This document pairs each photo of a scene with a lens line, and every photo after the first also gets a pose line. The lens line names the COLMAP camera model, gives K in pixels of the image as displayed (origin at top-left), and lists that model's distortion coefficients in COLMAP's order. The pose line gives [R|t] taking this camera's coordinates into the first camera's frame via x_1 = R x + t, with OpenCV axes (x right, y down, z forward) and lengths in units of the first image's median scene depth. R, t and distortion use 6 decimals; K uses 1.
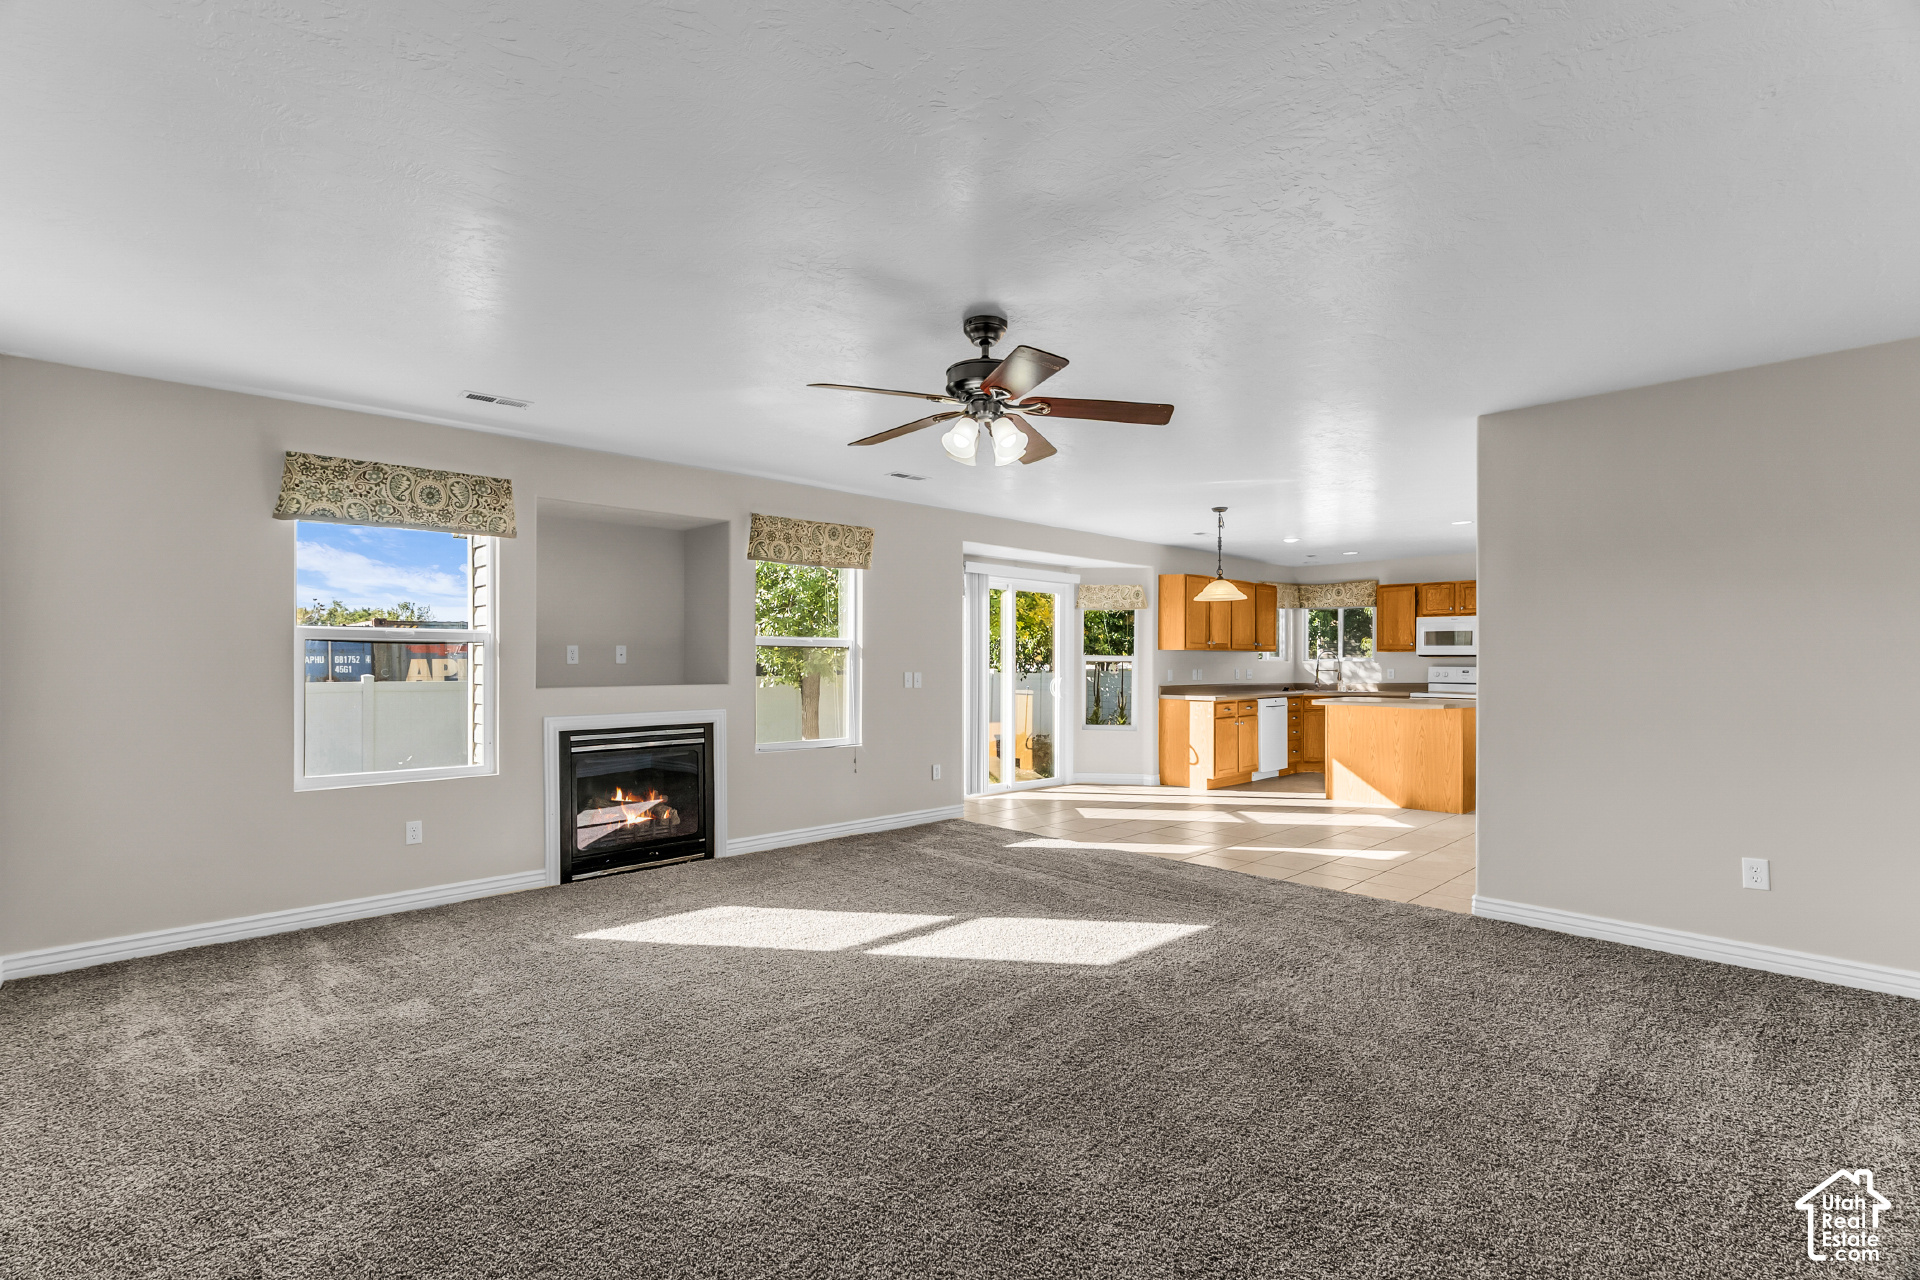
lens RADIAL K [[885.8, 0, 956.6], [0, 885.8, 653.4], [0, 0, 1]] dist [-0.005604, 0.002325]
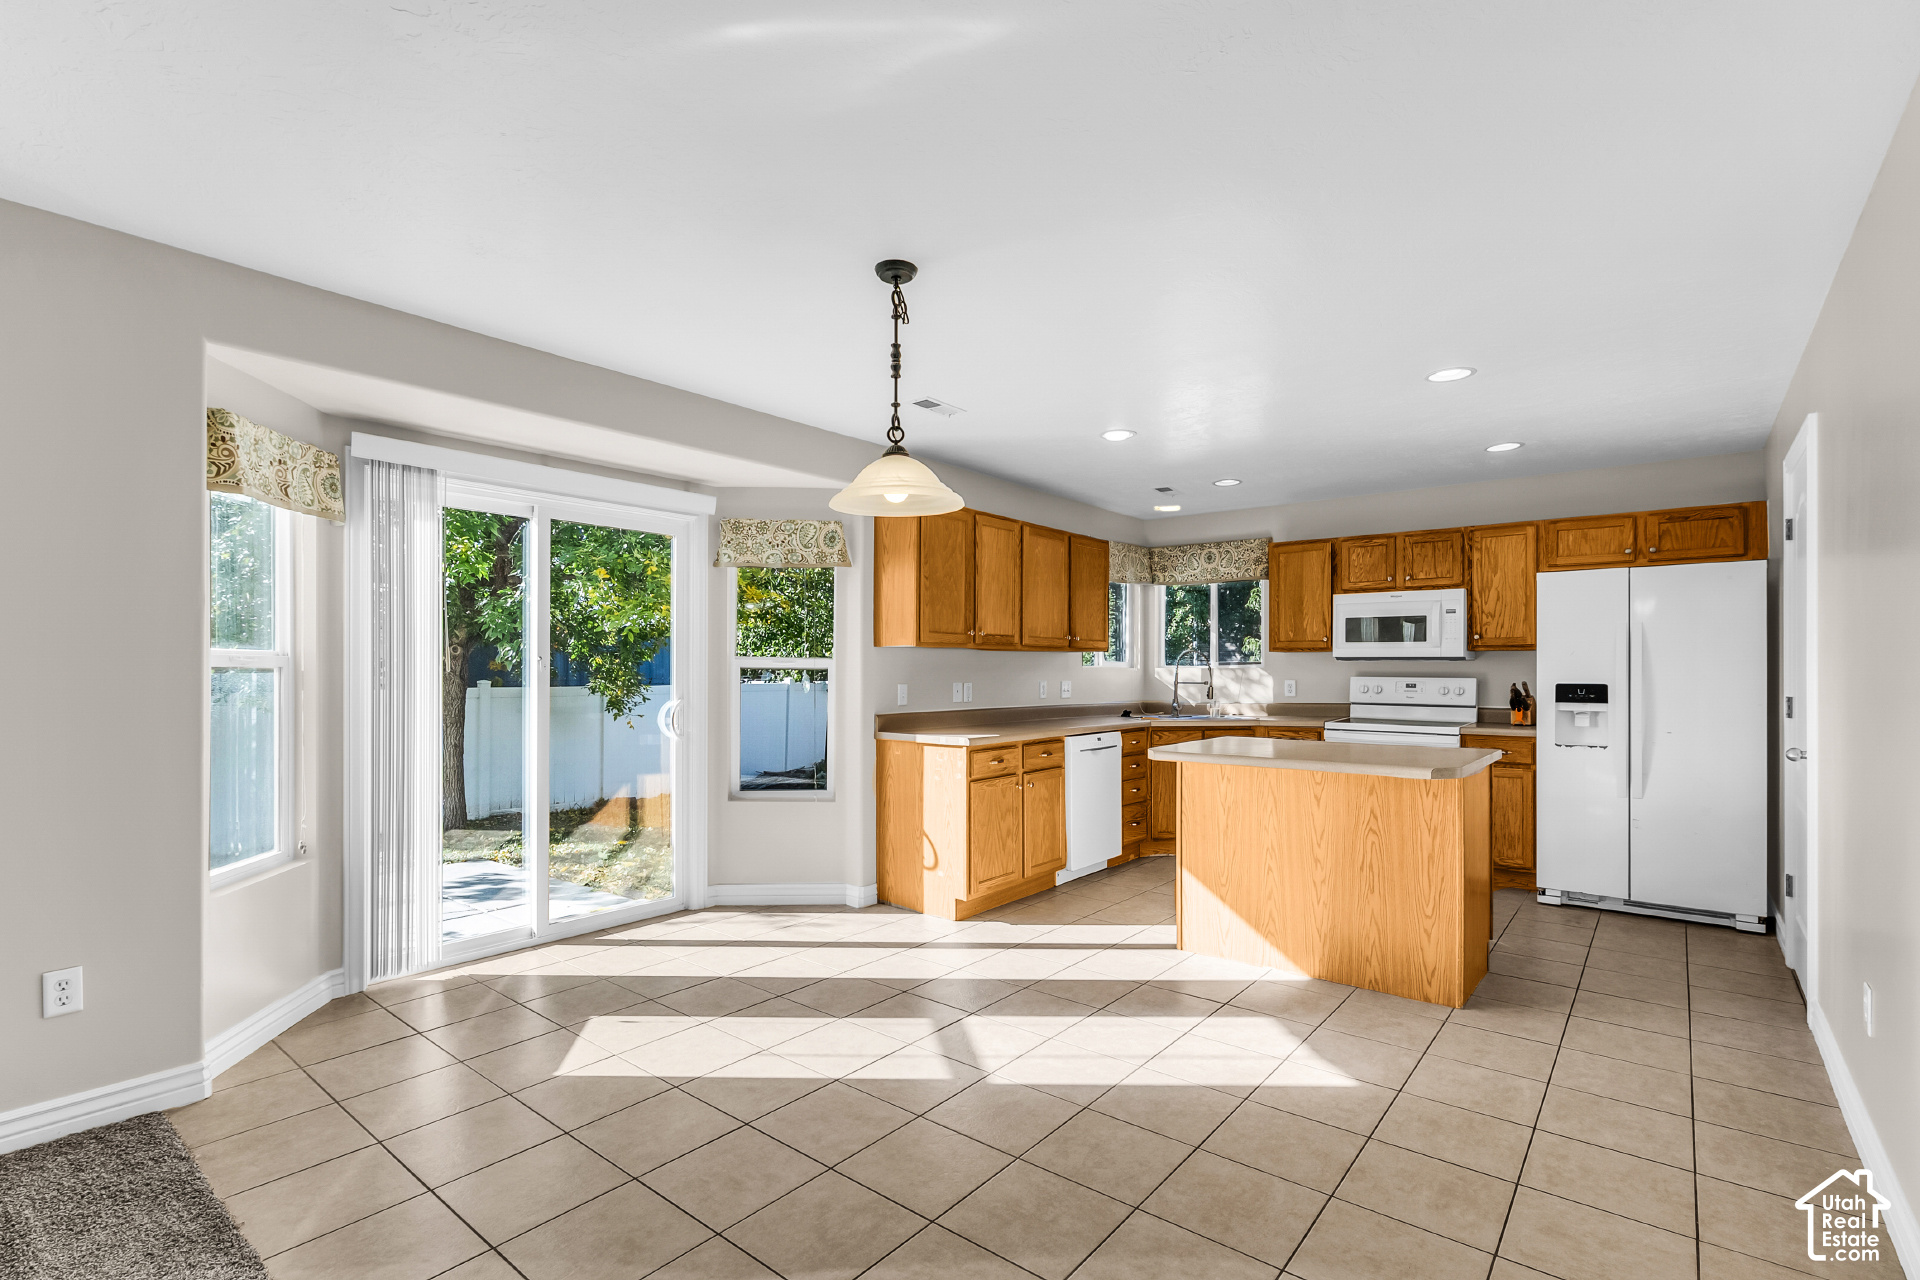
lens RADIAL K [[885.8, 0, 957.9], [0, 885.8, 659.8], [0, 0, 1]] dist [-0.005604, 0.002325]
pose [[0.992866, 0.001751, 0.119223, 0.212647], [-0.001746, 0.999998, -0.000147, 0.003954], [-0.119223, -0.000062, 0.992867, 0.471002]]
